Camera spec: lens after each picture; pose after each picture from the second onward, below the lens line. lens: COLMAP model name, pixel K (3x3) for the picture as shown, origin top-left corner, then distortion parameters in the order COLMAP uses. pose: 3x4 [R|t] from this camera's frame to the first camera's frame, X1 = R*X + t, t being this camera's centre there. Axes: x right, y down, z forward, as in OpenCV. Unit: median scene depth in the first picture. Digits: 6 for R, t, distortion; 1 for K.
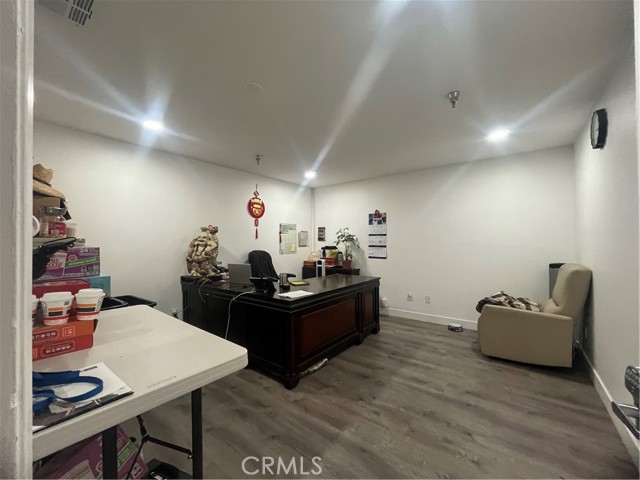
lens RADIAL K [[258.6, 0, 321.1], [0, 258.6, 242.7], [0, 0, 1]] dist [-0.018901, 0.000463]
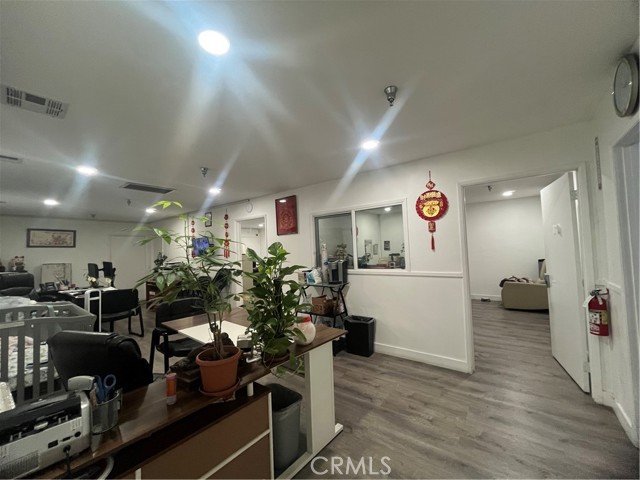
lens RADIAL K [[258.6, 0, 319.9], [0, 258.6, 240.6], [0, 0, 1]] dist [-0.018901, 0.000463]
pose [[0.999597, -0.028133, 0.003683, -0.598861], [0.028254, 0.998864, -0.038368, -0.024456], [-0.002600, 0.038457, 0.999257, -0.740775]]
